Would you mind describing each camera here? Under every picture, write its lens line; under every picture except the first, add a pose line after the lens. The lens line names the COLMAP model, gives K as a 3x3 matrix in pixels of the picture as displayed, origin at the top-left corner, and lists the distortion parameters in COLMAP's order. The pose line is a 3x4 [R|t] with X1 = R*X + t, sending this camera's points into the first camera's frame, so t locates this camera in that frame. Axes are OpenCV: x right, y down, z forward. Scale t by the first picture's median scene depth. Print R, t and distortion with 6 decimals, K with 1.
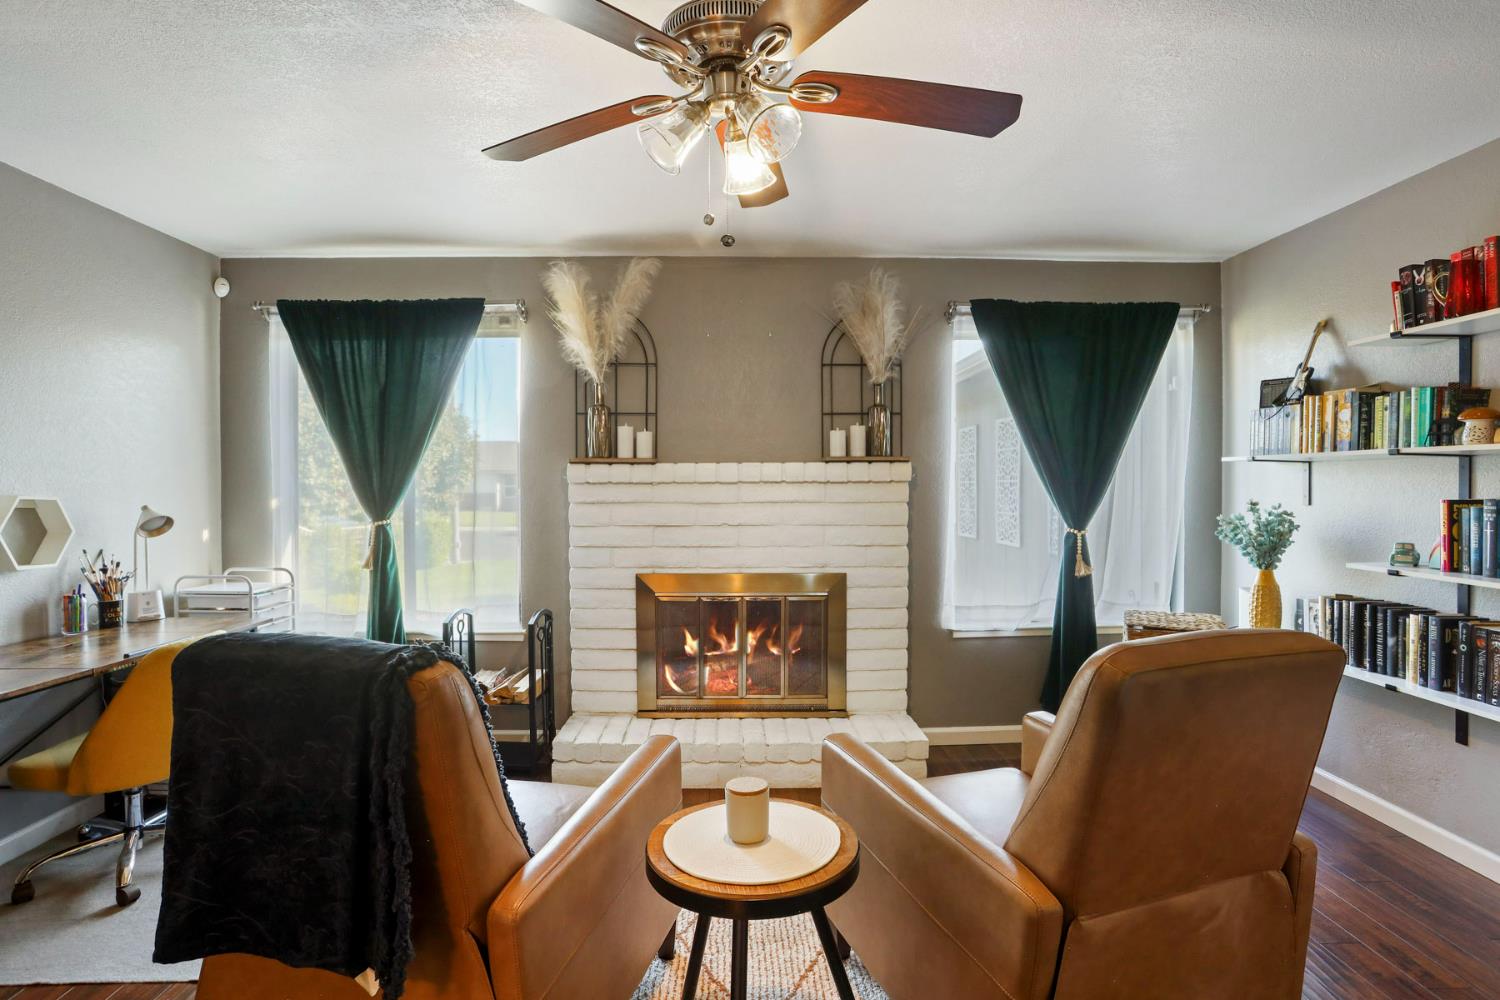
lens RADIAL K [[788.8, 0, 750.0], [0, 788.8, 500.0], [0, 0, 1]] dist [-0.001808, -0.000403]
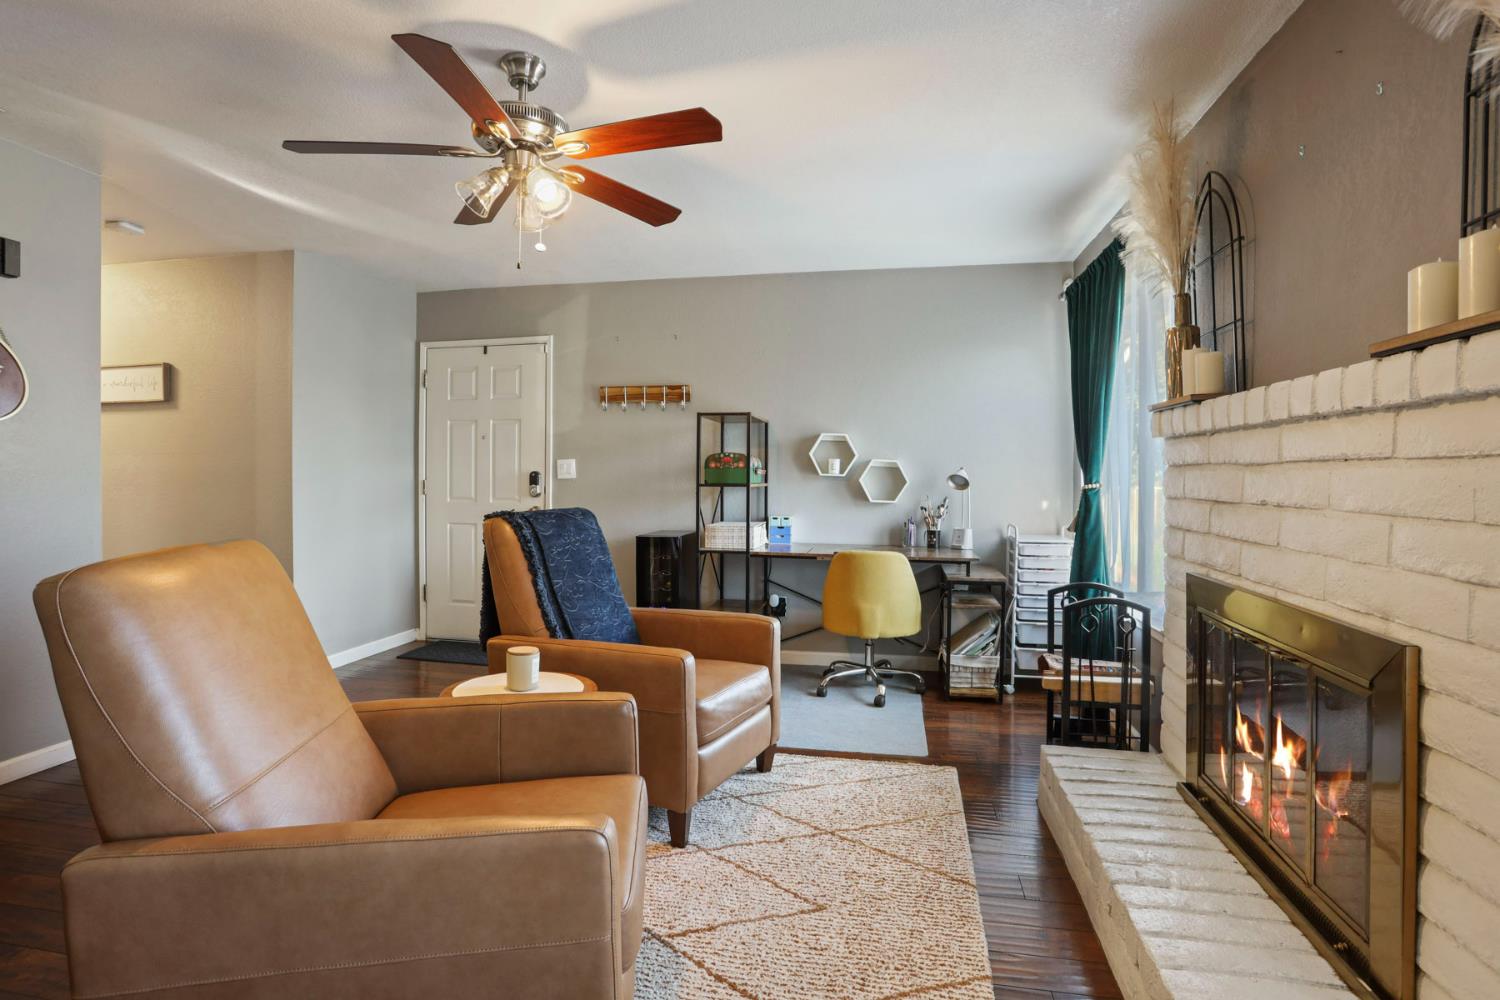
lens RADIAL K [[723.5, 0, 756.4], [0, 723.5, 470.8], [0, 0, 1]] dist [0.000075, 0.000083]
pose [[-0.189418, 0.003980, -0.981888, 0.506245], [-0.000899, 0.999991, 0.004226, 0.007946], [0.981896, 0.001684, -0.189413, 0.759242]]
